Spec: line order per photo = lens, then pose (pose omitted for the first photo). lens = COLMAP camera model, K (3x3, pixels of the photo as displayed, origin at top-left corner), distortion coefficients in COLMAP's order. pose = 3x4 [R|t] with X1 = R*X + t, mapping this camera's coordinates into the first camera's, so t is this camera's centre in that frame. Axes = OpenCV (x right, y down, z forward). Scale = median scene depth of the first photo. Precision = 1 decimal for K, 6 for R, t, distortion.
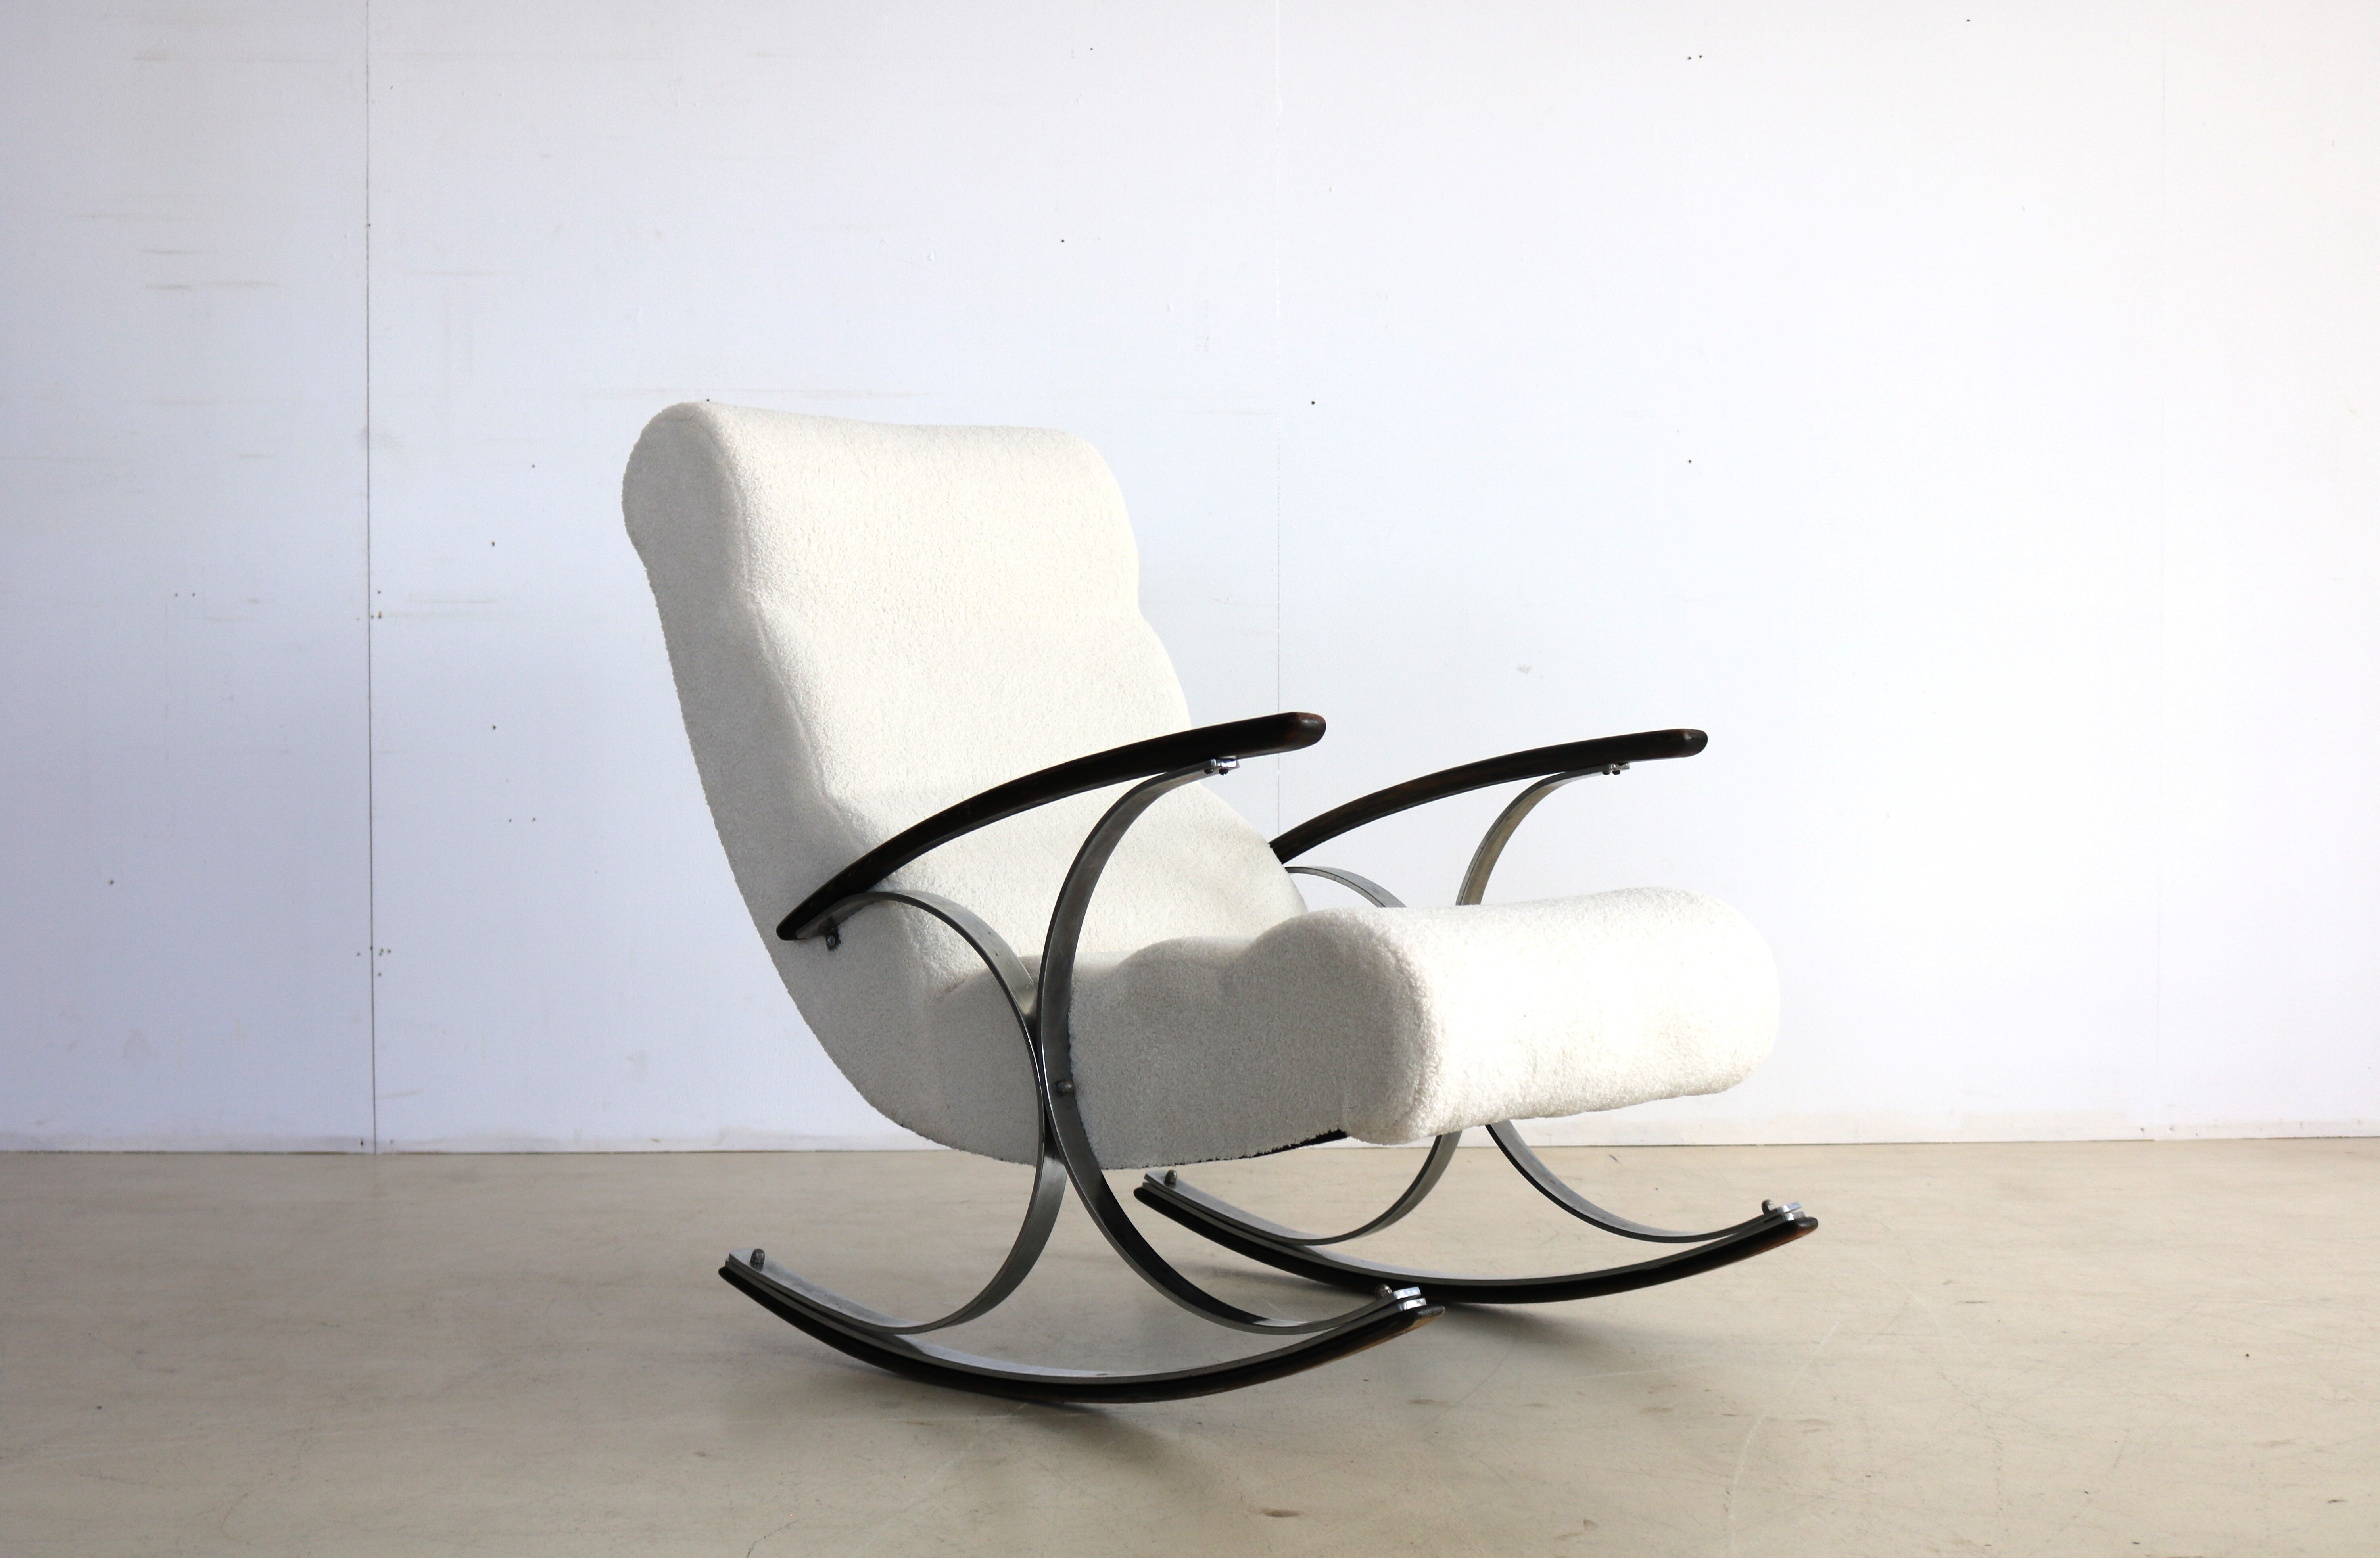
lens RADIAL K [[3101.4, 0, 1175.1], [0, 3101.4, 792.8], [0, 0, 1]] dist [-0.056725, 0.000000]
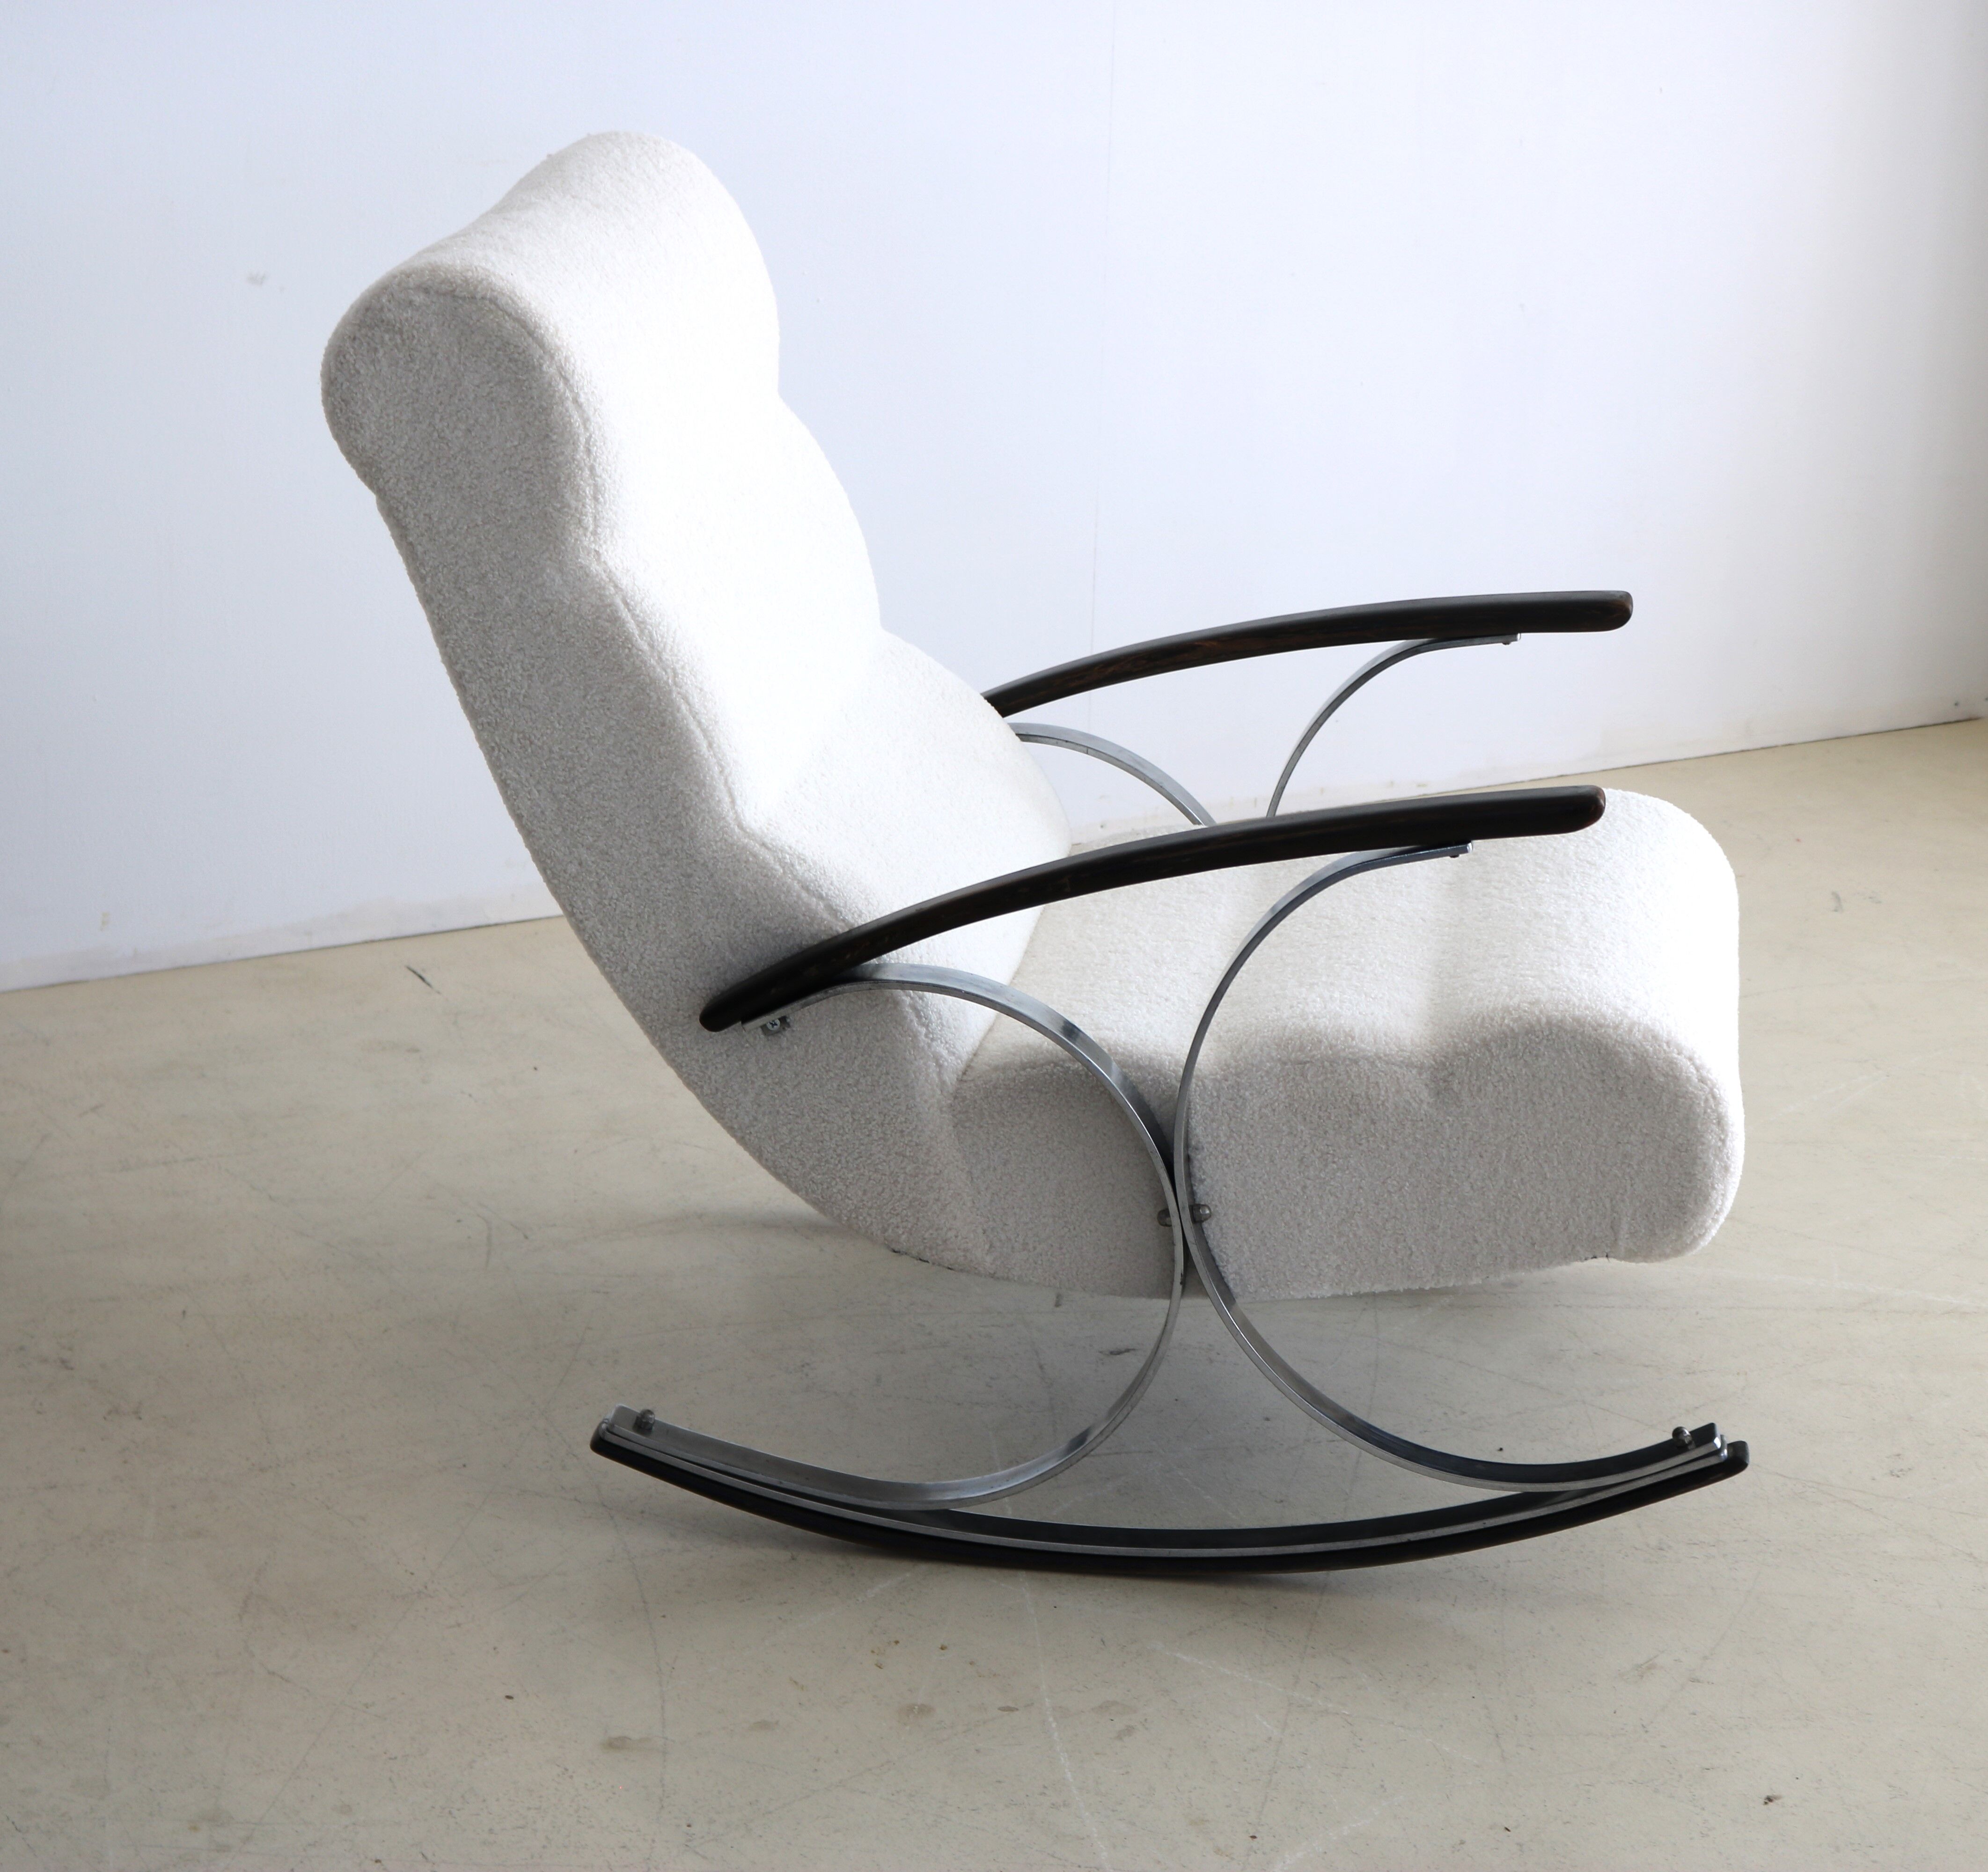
lens RADIAL K [[4753.6, 0, 1052.9], [0, 4753.6, 878.5], [0, 0, 1]] dist [0.010667, 0.000000]
pose [[0.835323, -0.145164, 0.530248, -0.648881], [-0.022284, 0.954776, 0.296490, -0.323331], [-0.549308, -0.259481, 0.794311, 0.056318]]
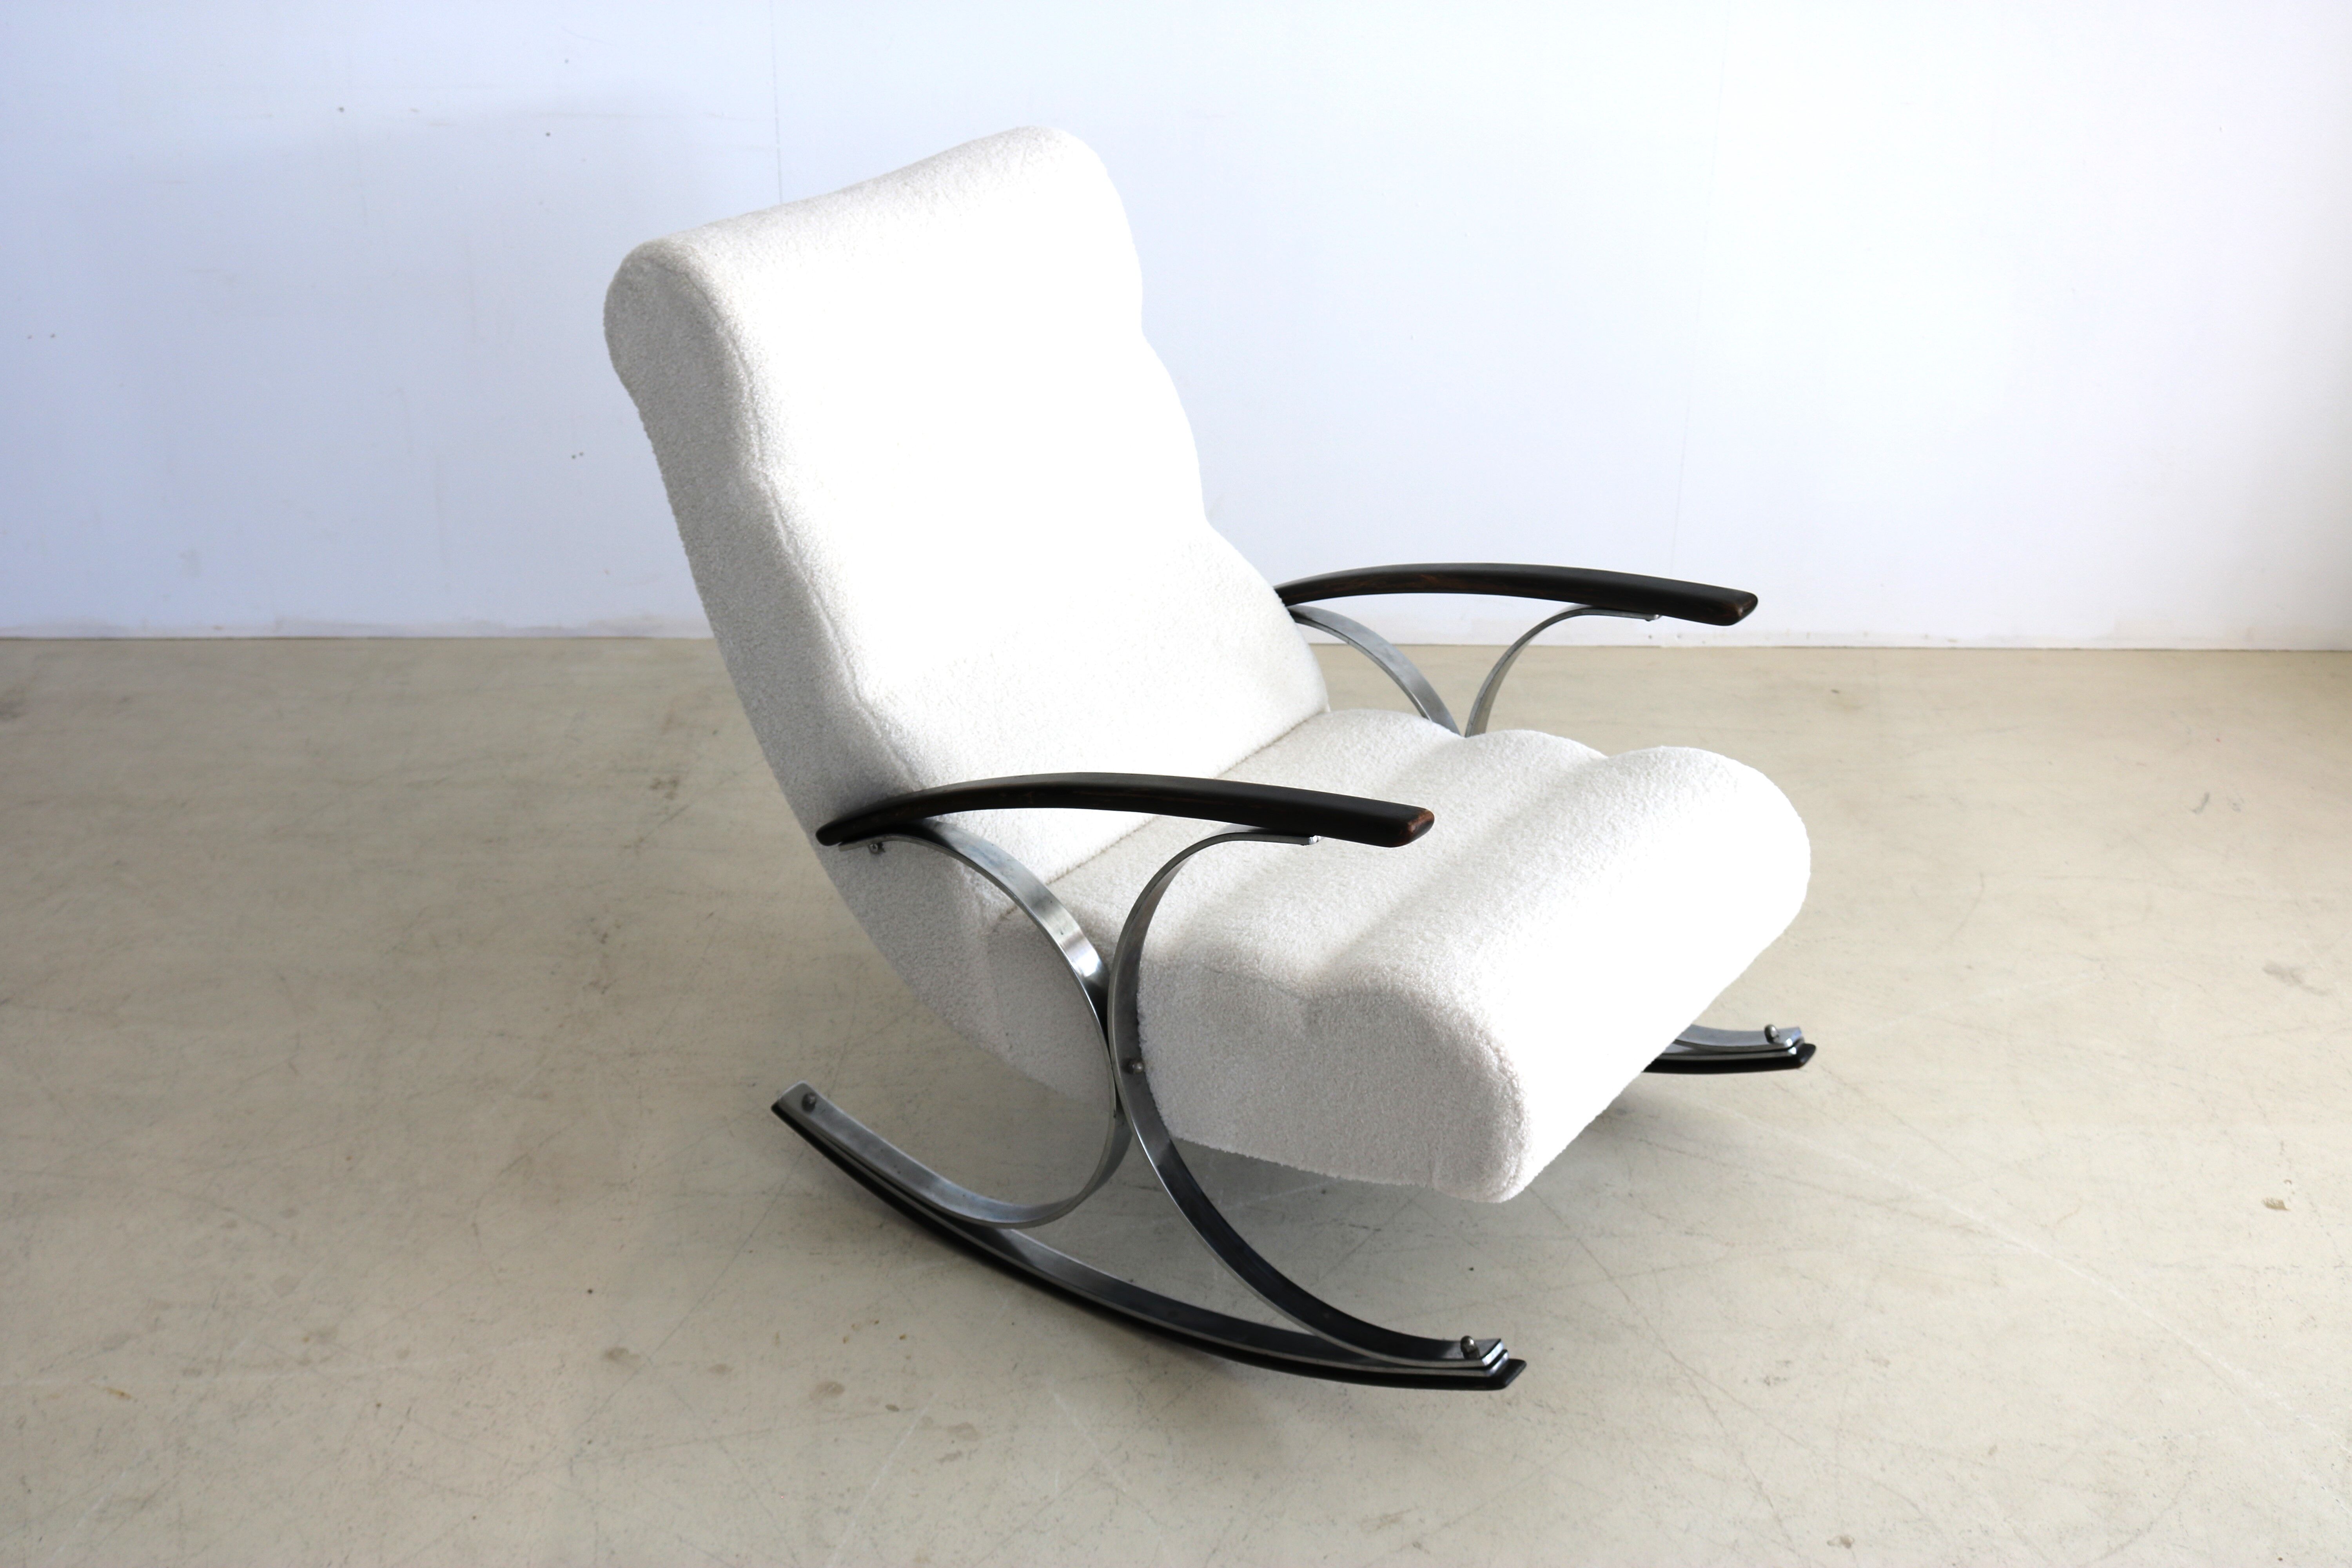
lens RADIAL K [[2605.0, 0, 1165.4], [0, 2605.0, 767.8], [0, 0, 1]] dist [-0.086683, 0.000000]
pose [[0.996189, -0.027385, 0.082816, -0.085127], [-0.011596, 0.899429, 0.436912, -0.330280], [-0.086452, -0.436207, 0.895684, 0.260433]]
